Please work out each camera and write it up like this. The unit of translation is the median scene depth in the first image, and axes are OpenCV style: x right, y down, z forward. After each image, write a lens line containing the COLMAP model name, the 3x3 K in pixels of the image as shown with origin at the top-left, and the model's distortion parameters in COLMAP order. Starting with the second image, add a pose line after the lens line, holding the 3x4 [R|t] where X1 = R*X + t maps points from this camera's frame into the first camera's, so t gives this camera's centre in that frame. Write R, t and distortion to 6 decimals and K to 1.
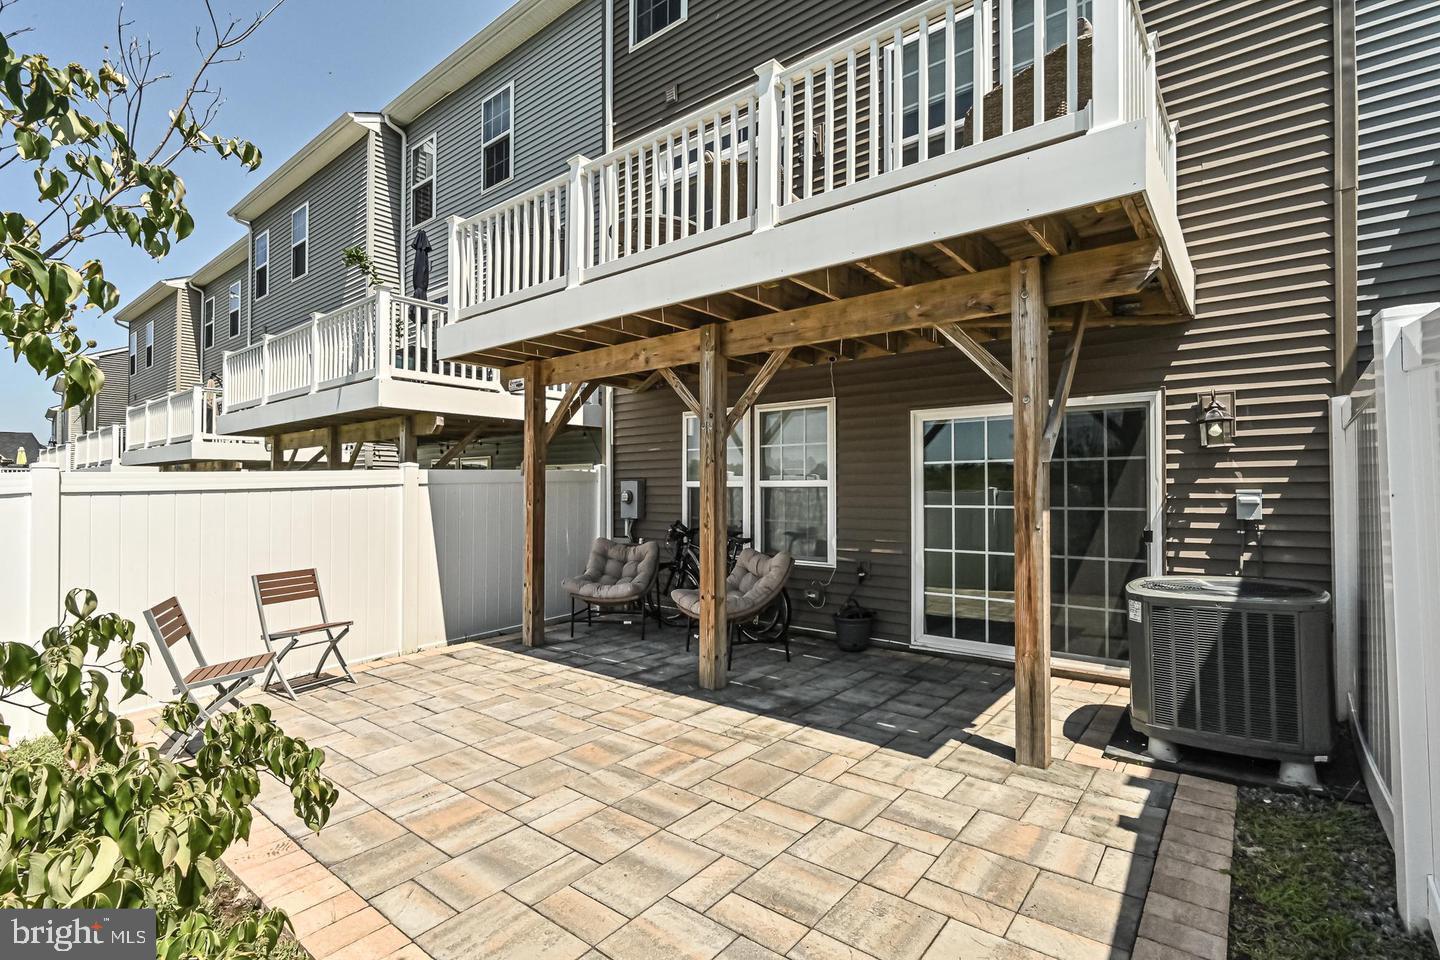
lens RADIAL K [[661.8, 0, 720.0], [0, 661.8, 480.0], [0, 0, 1]] dist [0.001566, 0.000367]
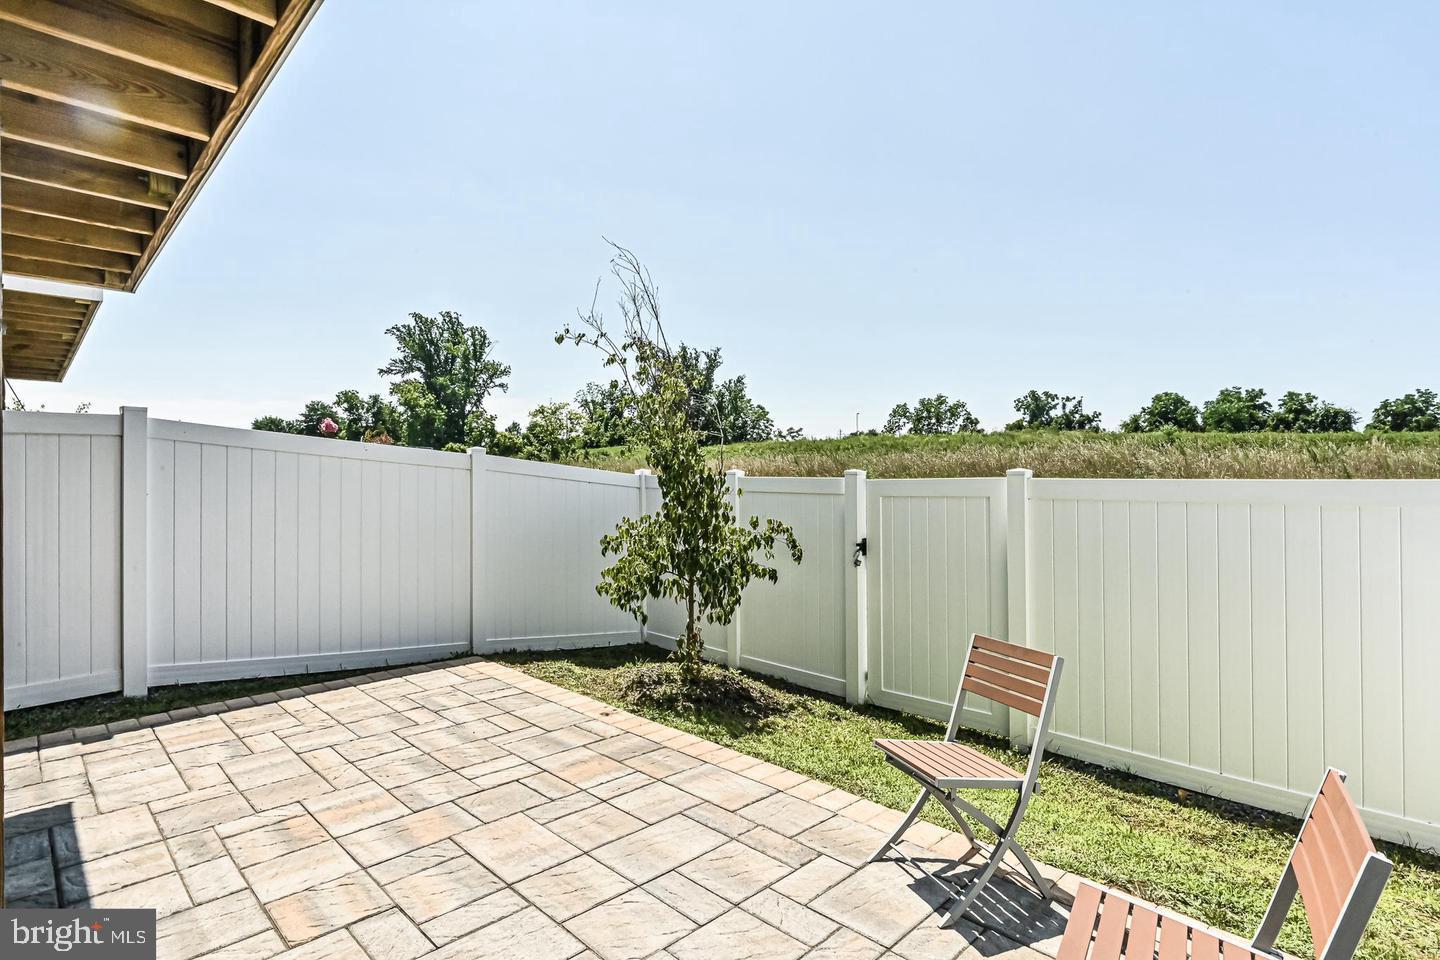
lens RADIAL K [[720.2, 0, 715.0], [0, 720.2, 480.4], [0, 0, 1]] dist [-0.003219, 0.000789]
pose [[-0.993050, 0.013474, 0.116921, -0.508900], [0.011020, 0.999706, -0.021614, 0.022283], [-0.117177, -0.020175, -0.992906, 1.463271]]
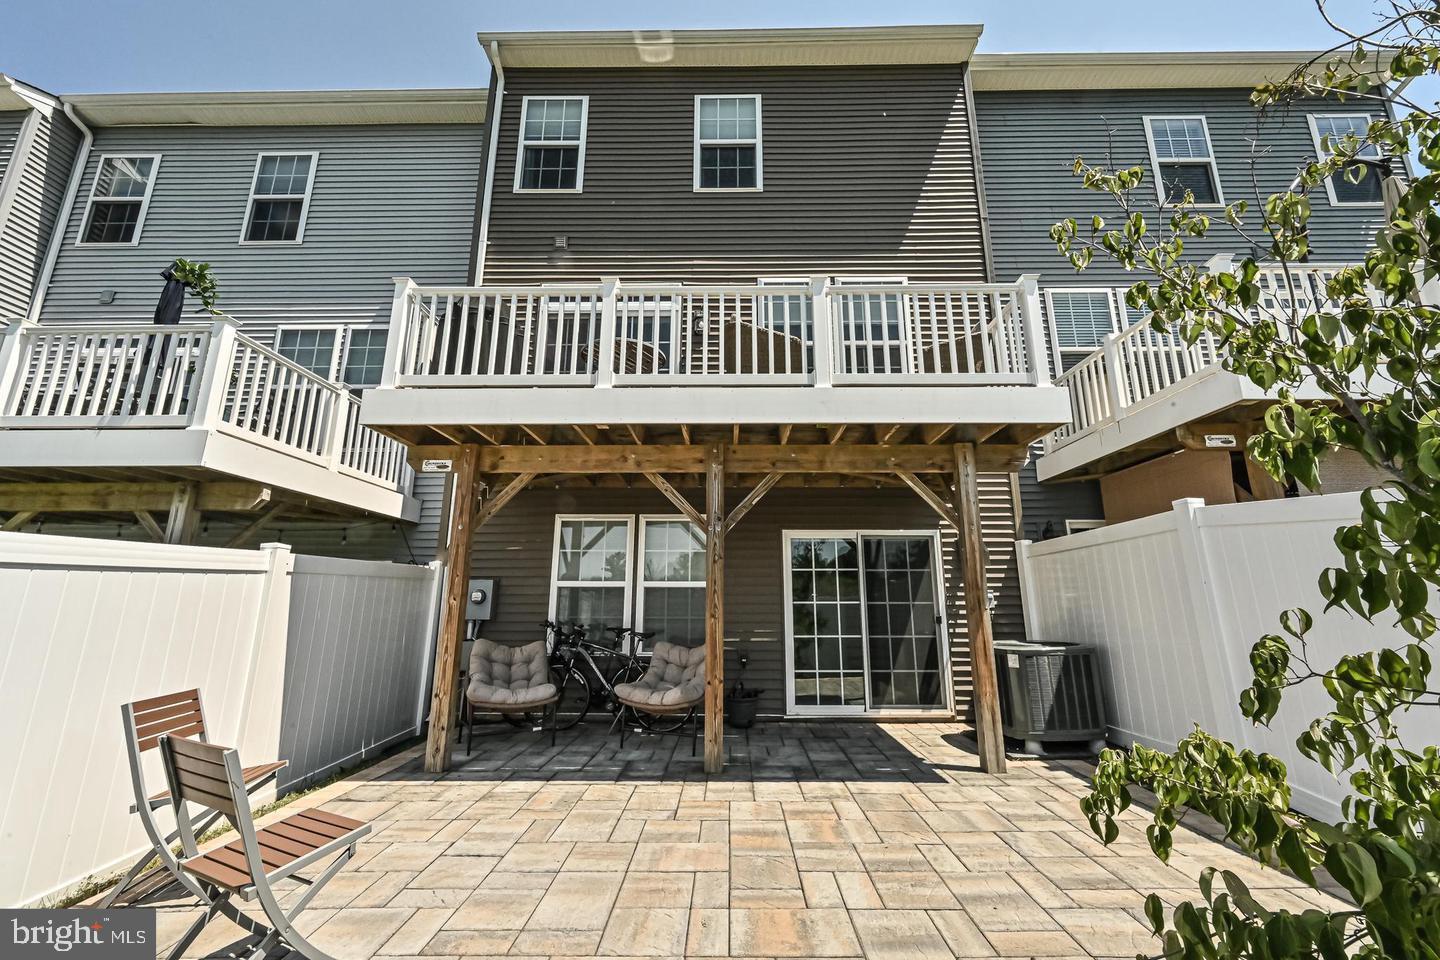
lens RADIAL K [[559.3, 0, 722.1], [0, 559.3, 478.9], [0, 0, 1]] dist [-0.001051, -0.000211]
pose [[0.788686, 0.138858, 0.598909, -0.658564], [-0.012095, 0.977476, -0.210701, 0.045585], [-0.614677, 0.158933, 0.772601, 0.236774]]
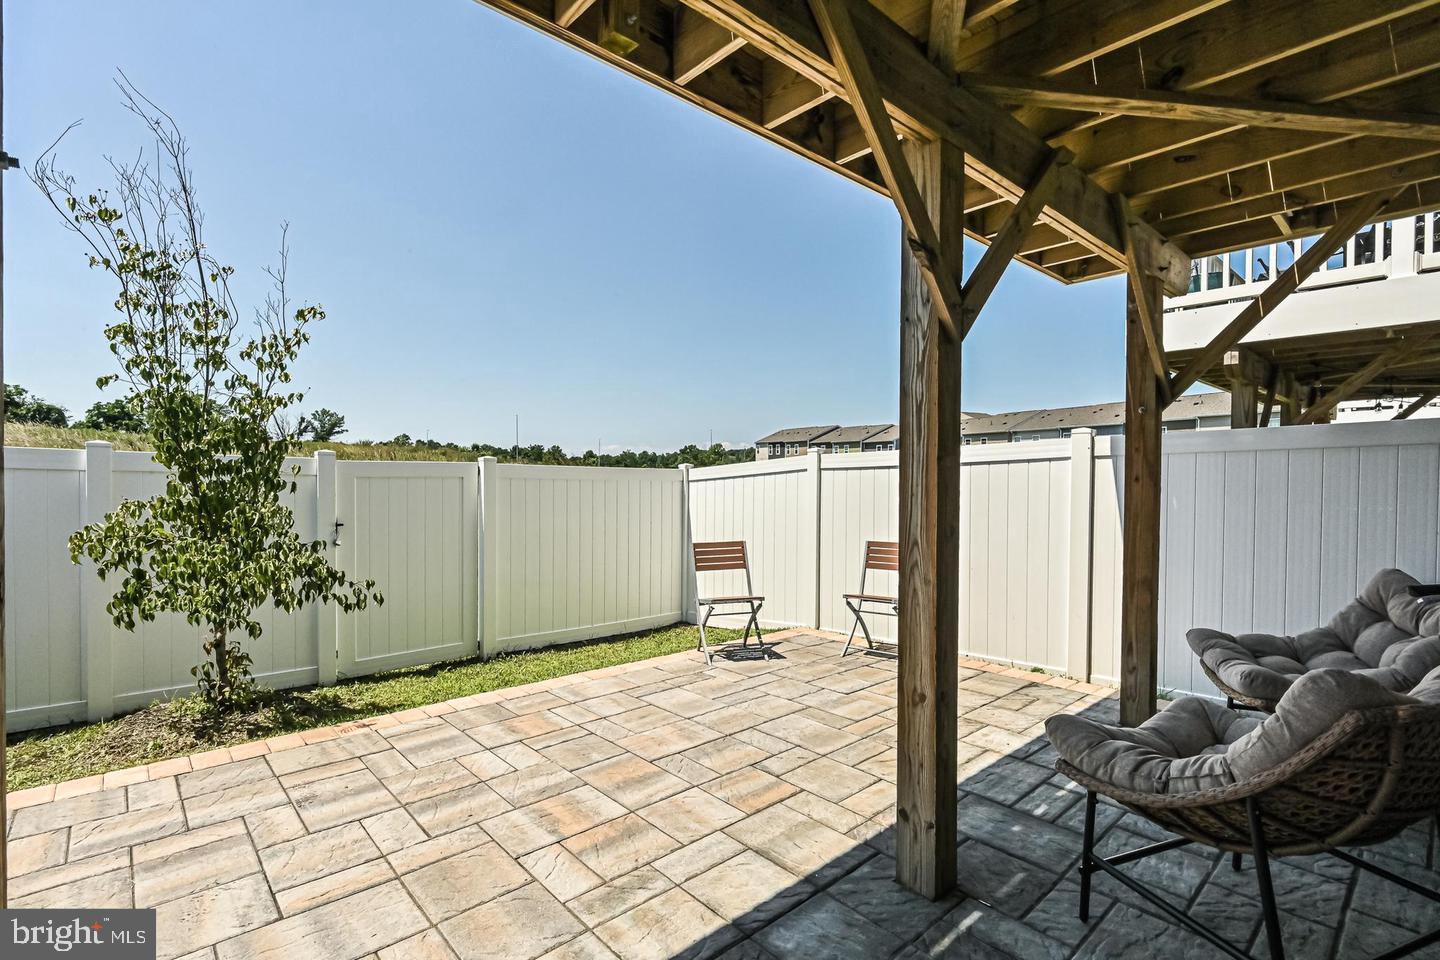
lens RADIAL K [[676.6, 0, 721.0], [0, 676.6, 486.4], [0, 0, 1]] dist [-0.003244, 0.000064]
pose [[-0.156057, 0.016762, -0.987606, 0.504415], [0.013392, 0.999800, 0.014853, 0.034752], [0.987657, -0.010908, -0.156250, 1.015228]]
